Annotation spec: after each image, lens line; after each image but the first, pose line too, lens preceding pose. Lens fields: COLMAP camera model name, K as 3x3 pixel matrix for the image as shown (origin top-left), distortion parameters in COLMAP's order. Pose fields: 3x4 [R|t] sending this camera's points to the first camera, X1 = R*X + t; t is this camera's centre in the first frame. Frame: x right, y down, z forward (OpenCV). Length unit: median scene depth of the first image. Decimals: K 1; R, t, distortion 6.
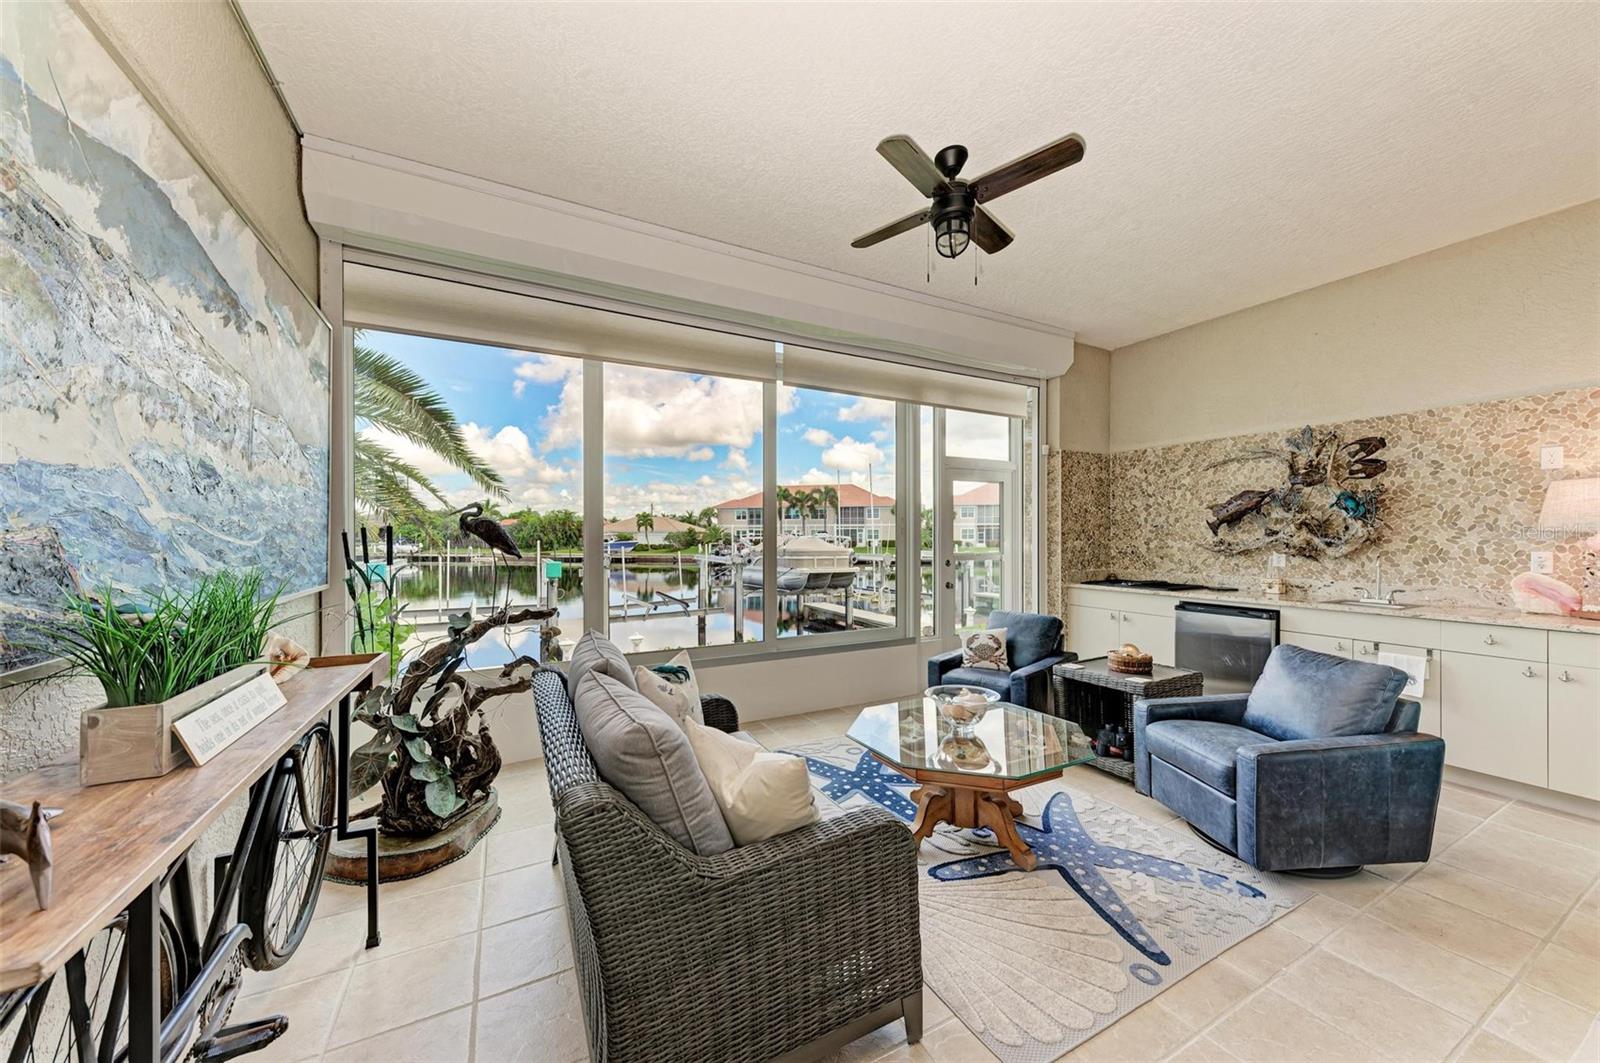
lens RADIAL K [[569.2, 0, 809.1], [0, 569.2, 533.1], [0, 0, 1]] dist [0.008053, -0.002081]
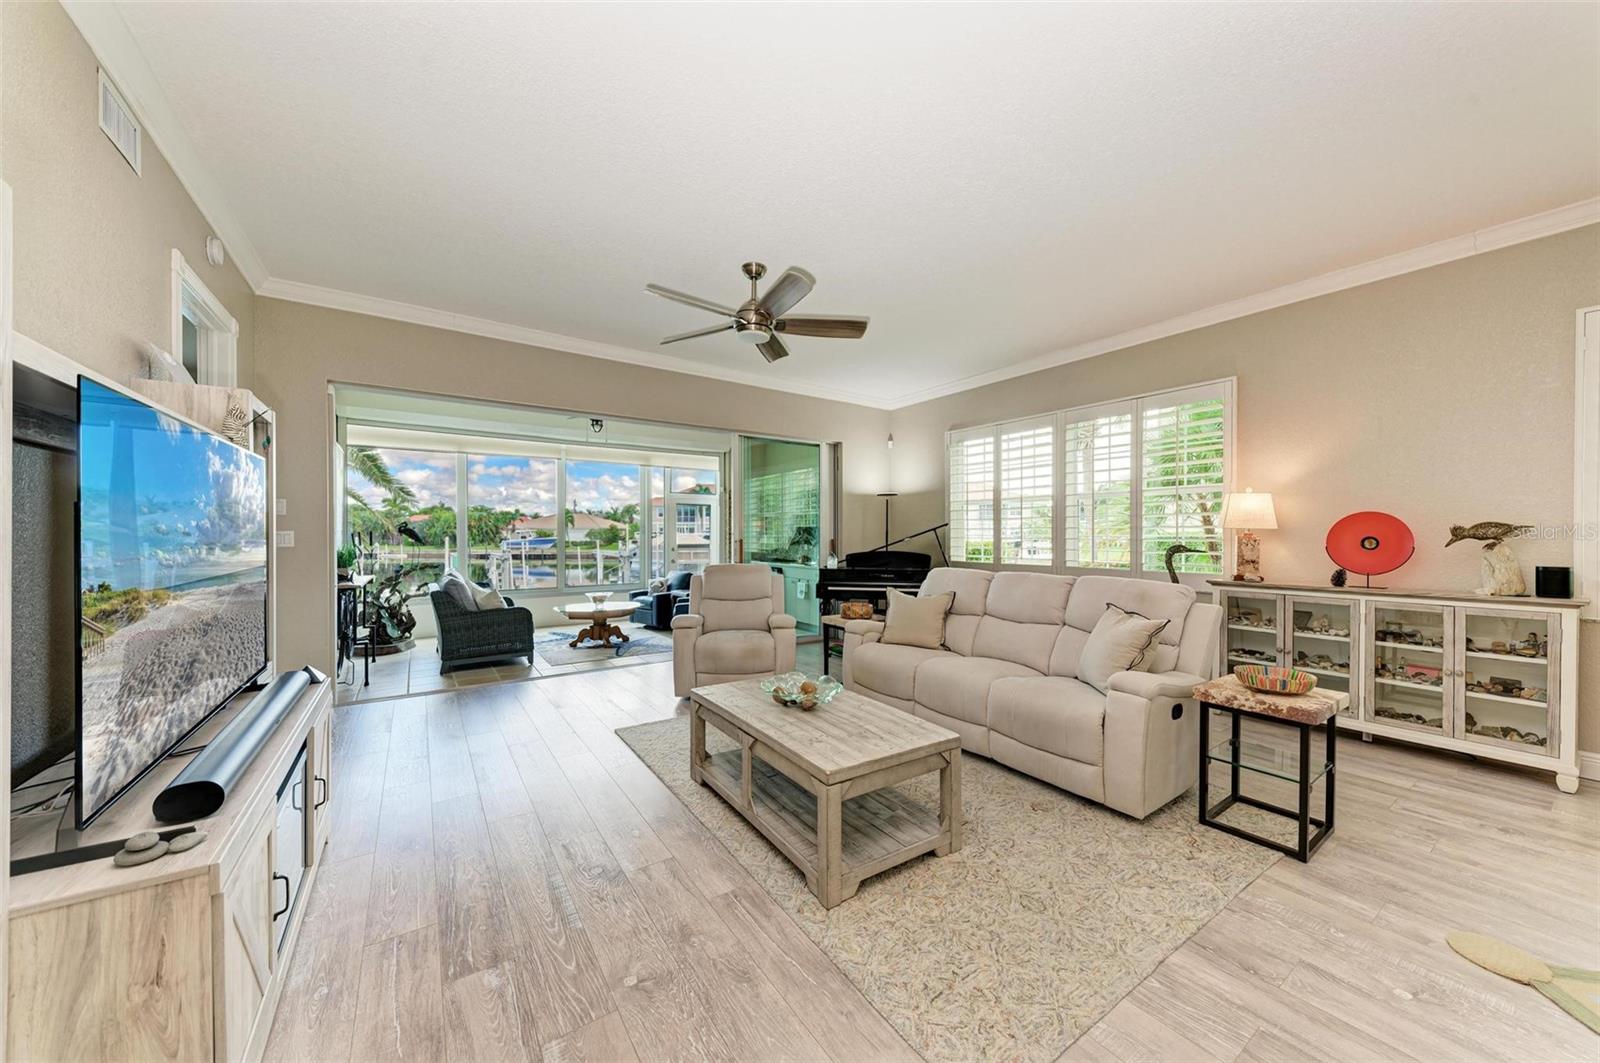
lens RADIAL K [[569.2, 0, 813.4], [0, 569.2, 534.3], [0, 0, 1]] dist [0.008053, -0.002081]
pose [[0.992949, 0.002732, 0.118507, 0.635616], [-0.003615, 0.999967, 0.007239, -0.015321], [-0.118484, -0.007616, 0.992927, -1.203596]]
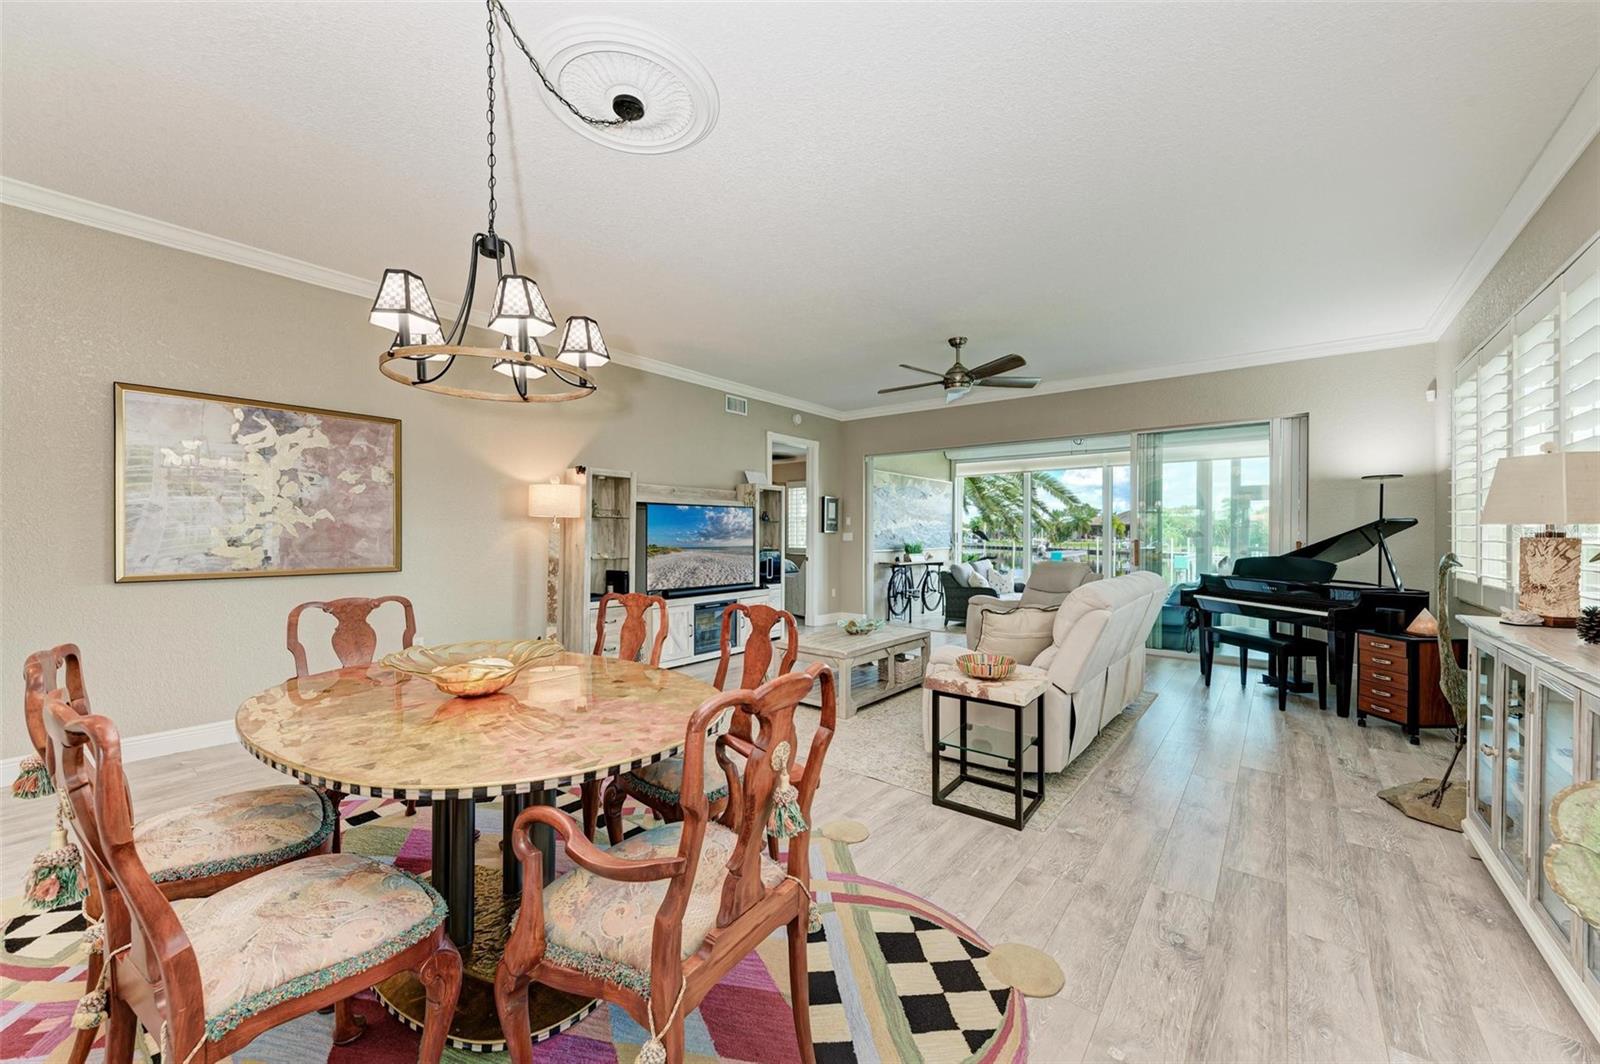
lens RADIAL K [[602.4, 0, 794.3], [0, 602.4, 537.6], [0, 0, 1]] dist [0.008257, -0.000392]
pose [[0.391930, 0.006661, -0.919971, 1.786367], [0.005406, 0.999940, 0.009543, -0.015636], [0.919979, -0.008714, 0.391870, -1.134978]]
